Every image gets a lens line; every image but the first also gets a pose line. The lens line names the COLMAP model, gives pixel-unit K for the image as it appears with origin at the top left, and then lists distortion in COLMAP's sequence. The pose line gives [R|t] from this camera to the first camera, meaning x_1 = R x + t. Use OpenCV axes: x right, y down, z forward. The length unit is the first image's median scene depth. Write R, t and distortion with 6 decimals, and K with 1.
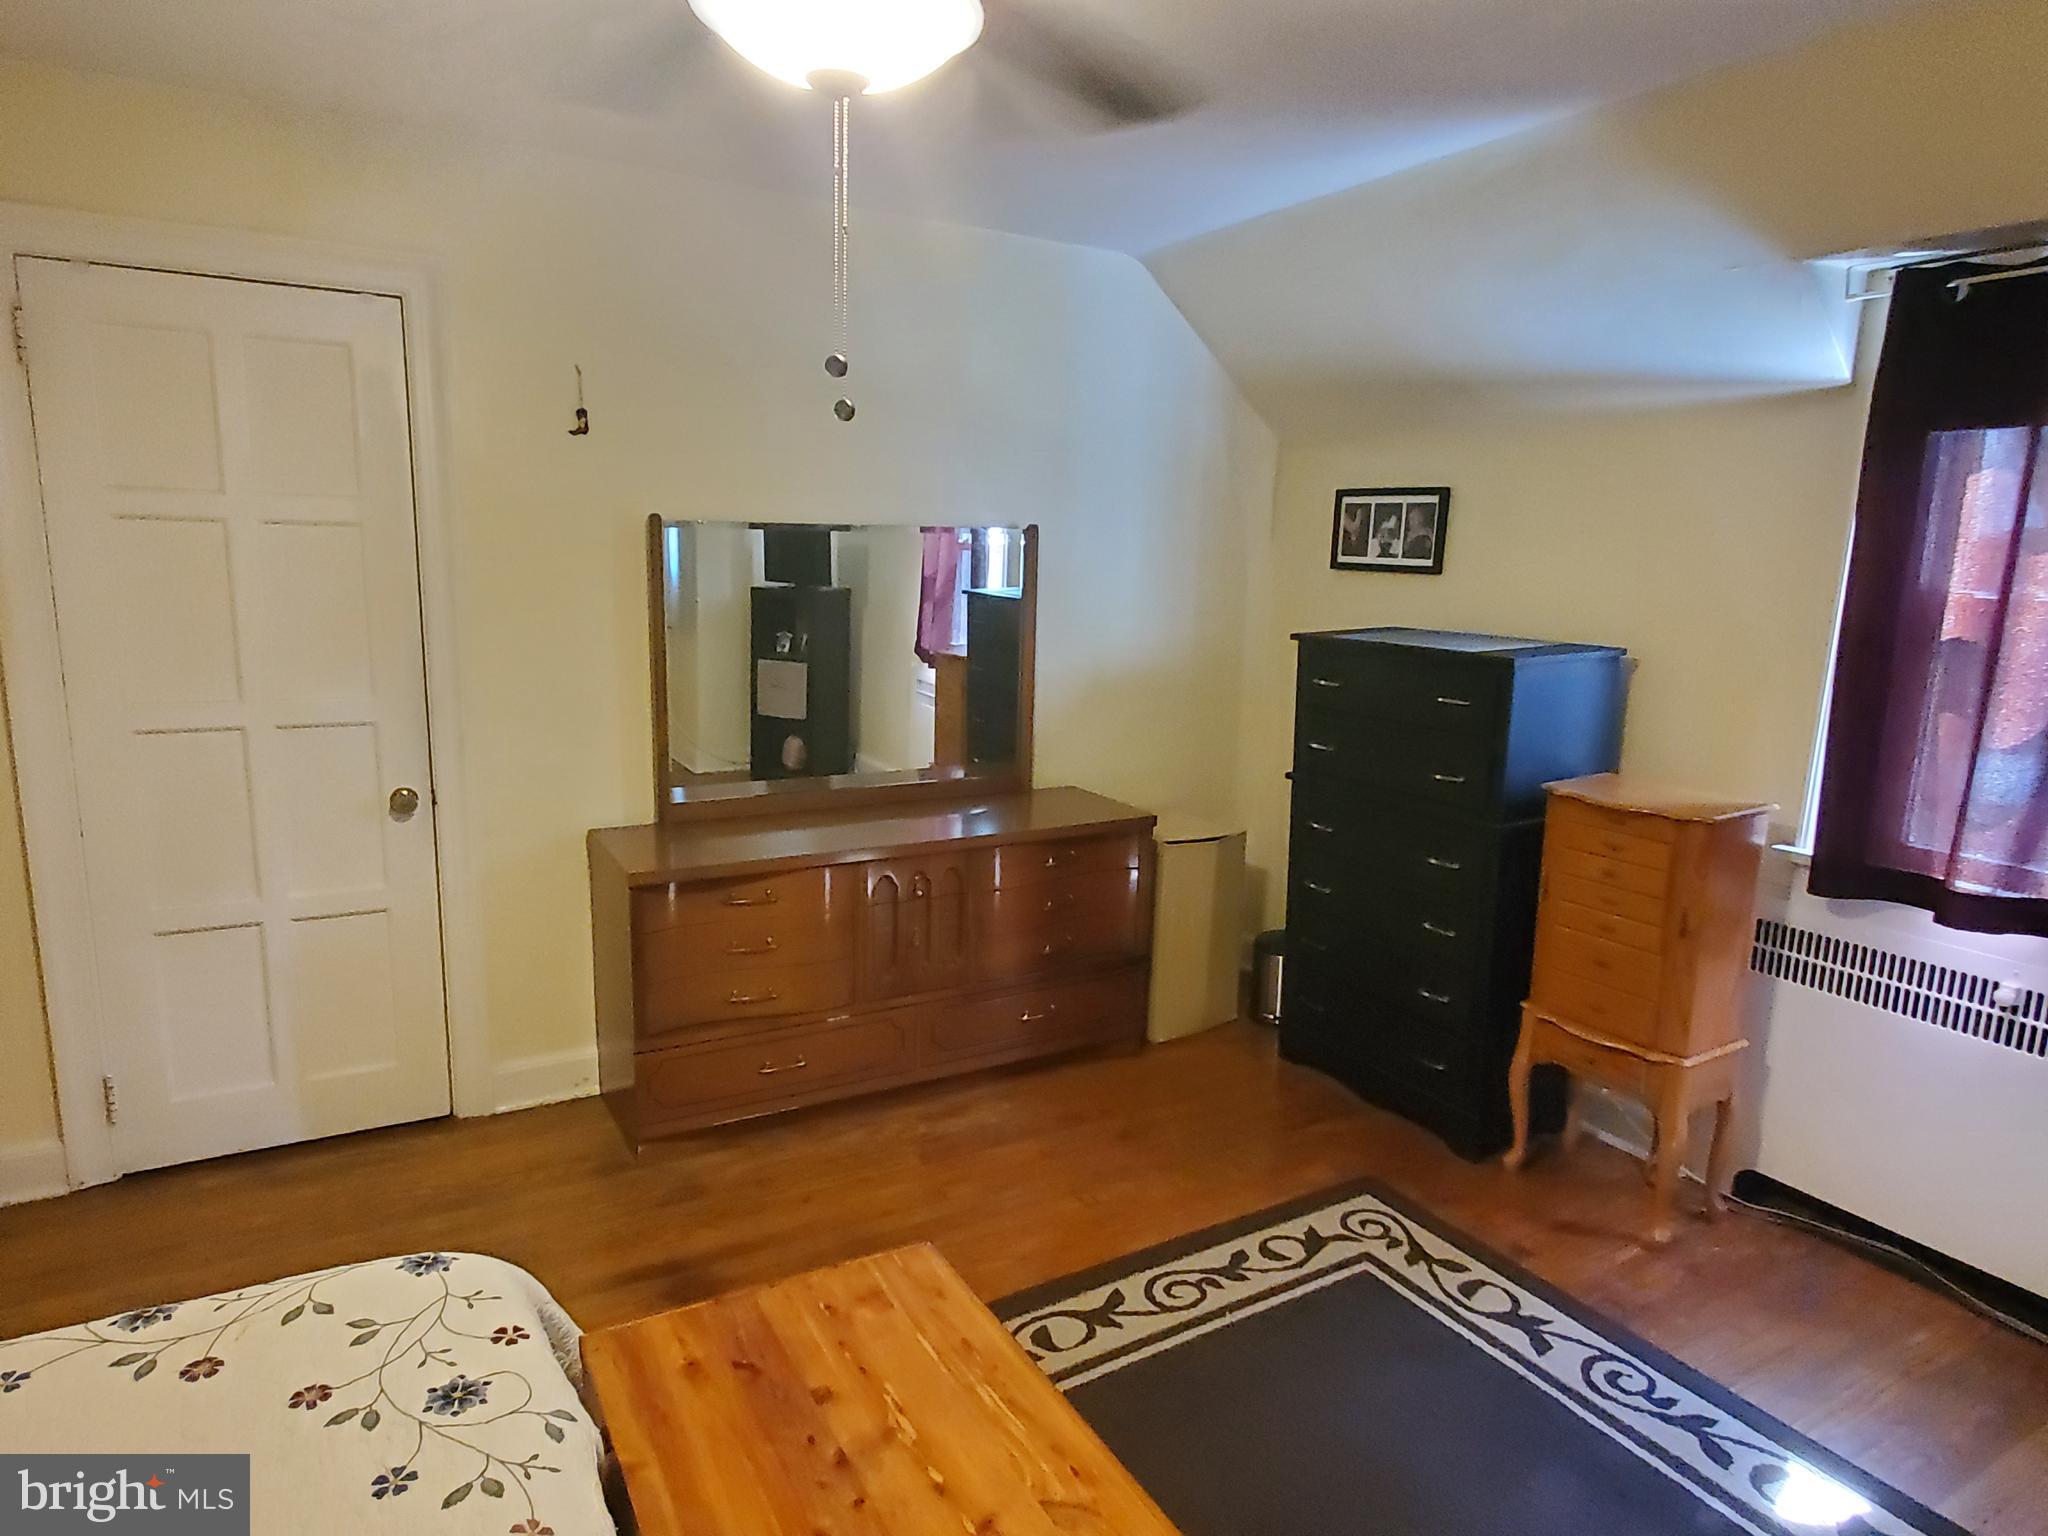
lens RADIAL K [[1227.3, 0, 1017.4], [0, 1227.3, 789.3], [0, 0, 1]] dist [0.009940, -0.011970]
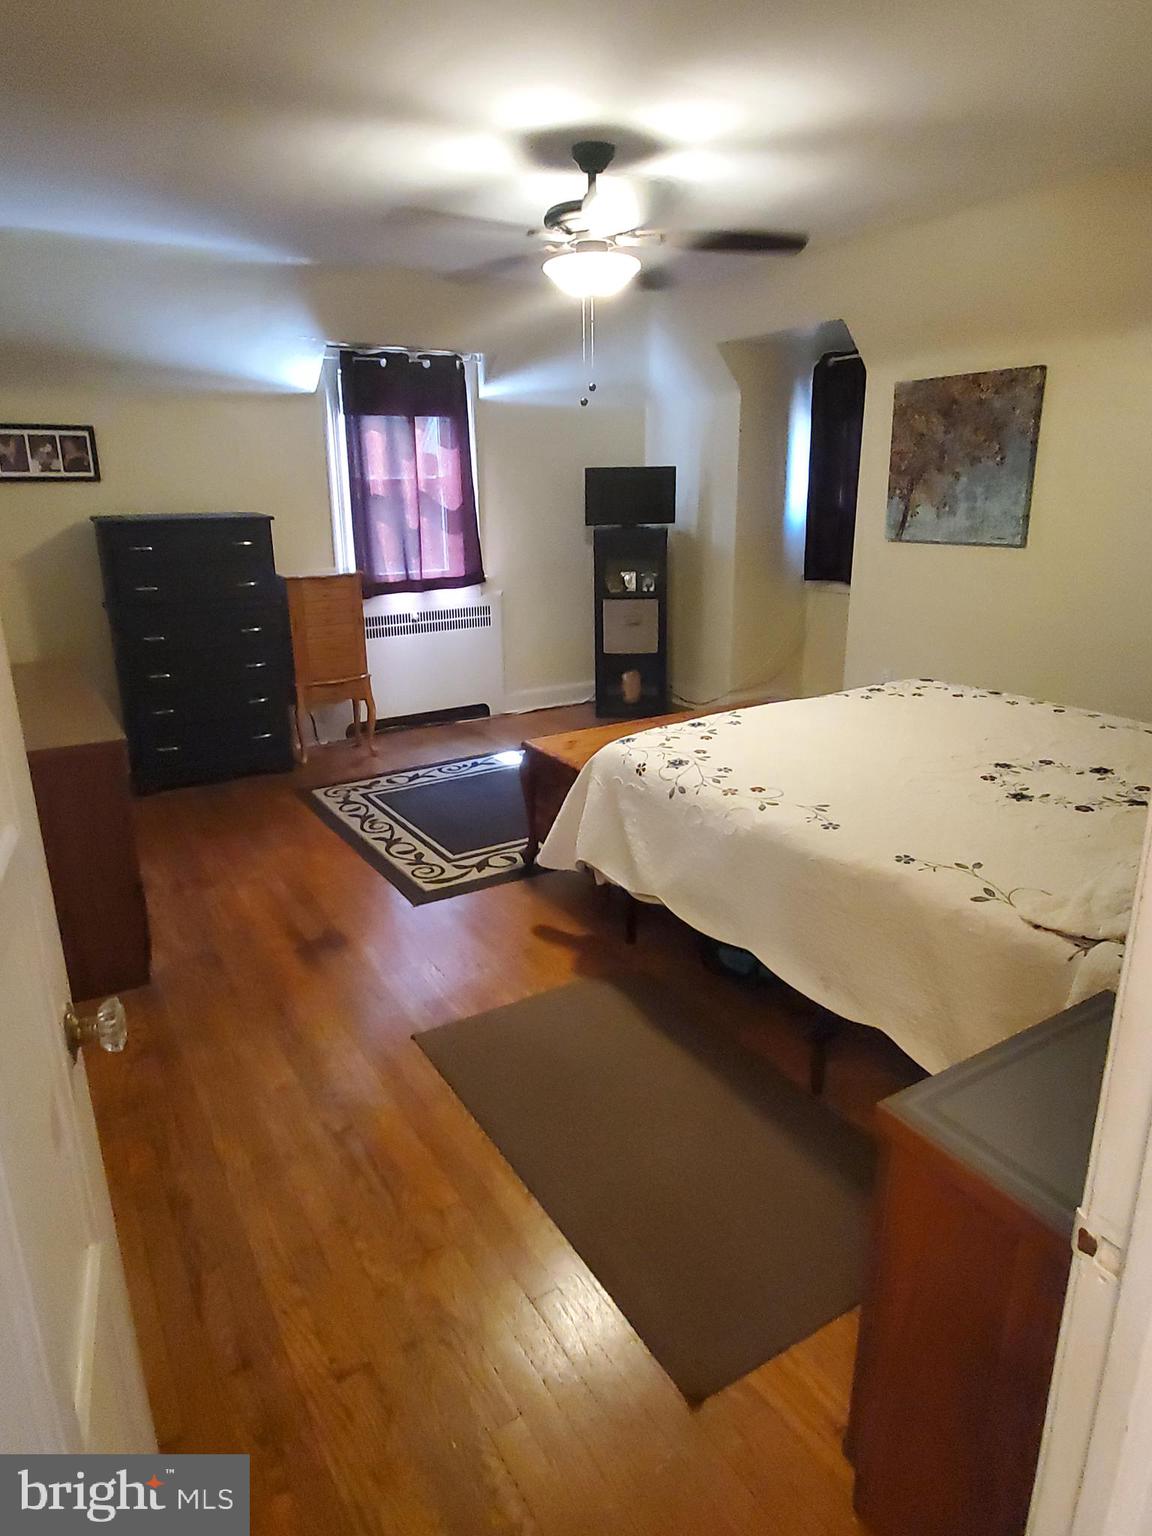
lens RADIAL K [[920.5, 0, 554.4], [0, 920.5, 758.9], [0, 0, 1]] dist [0.009940, -0.011970]
pose [[-0.033055, -0.305731, 0.951544, -1.291387], [0.212497, 0.928147, 0.305595, -0.108349], [-0.976602, 0.212302, 0.034287, 0.613201]]
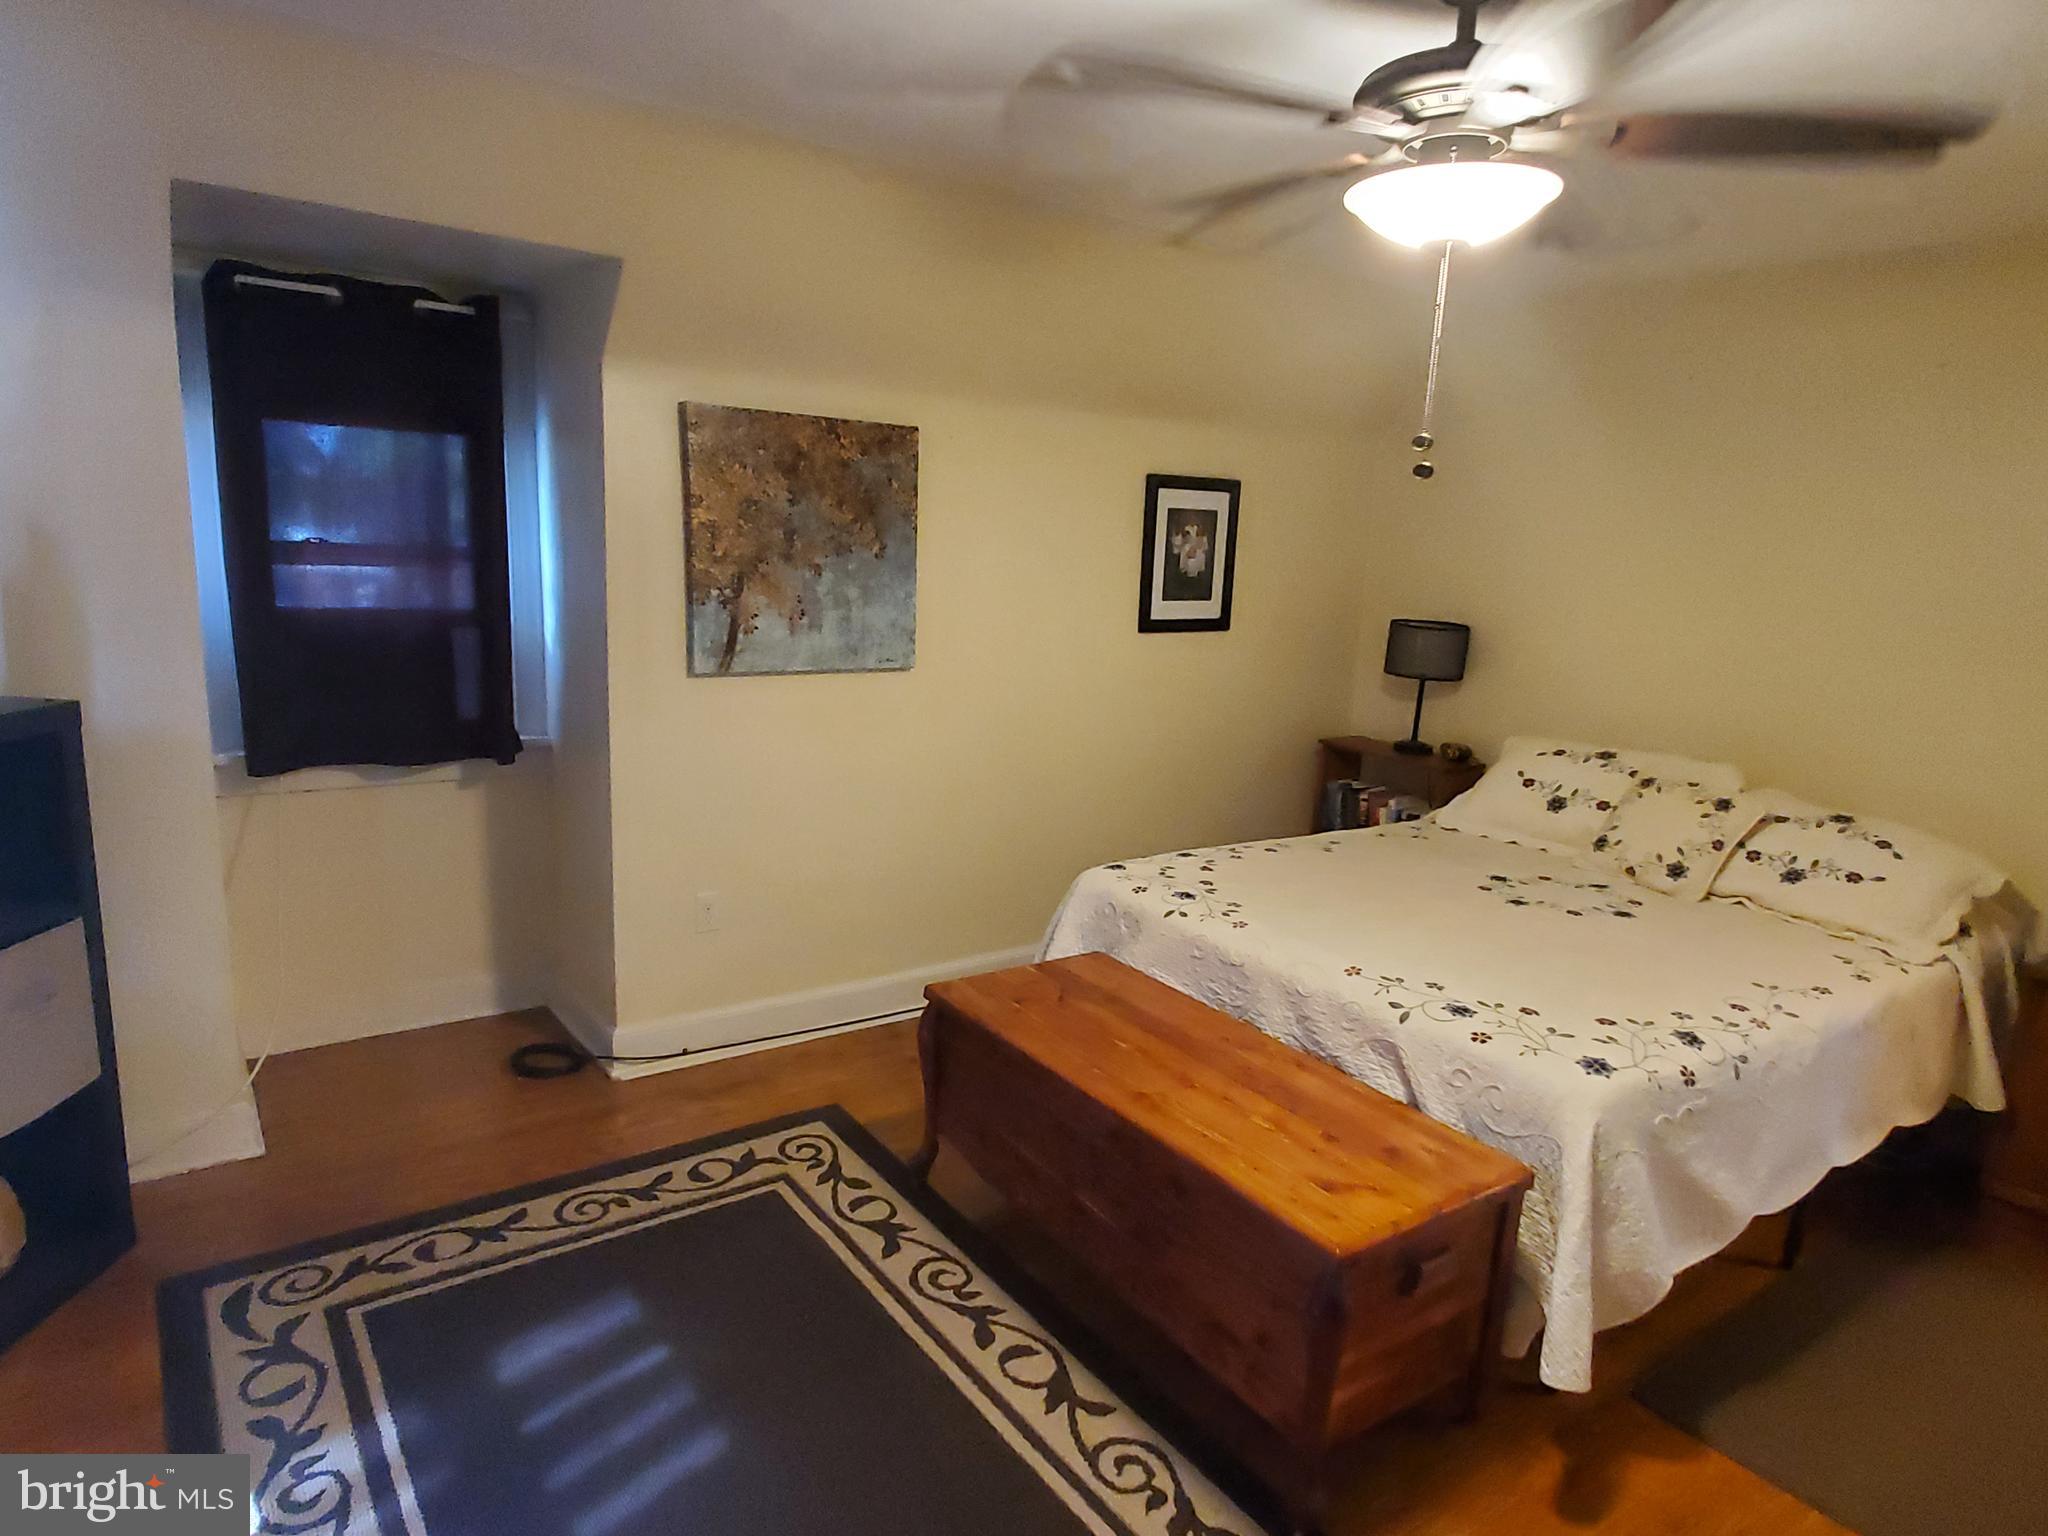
lens RADIAL K [[1227.3, 0, 1017.4], [0, 1227.3, 789.3], [0, 0, 1]] dist [0.009940, -0.011970]
pose [[0.996060, 0.015199, 0.087373, 0.399687], [-0.017596, 0.999488, 0.026737, 0.005482], [-0.086922, -0.028169, 0.995817, -0.092681]]
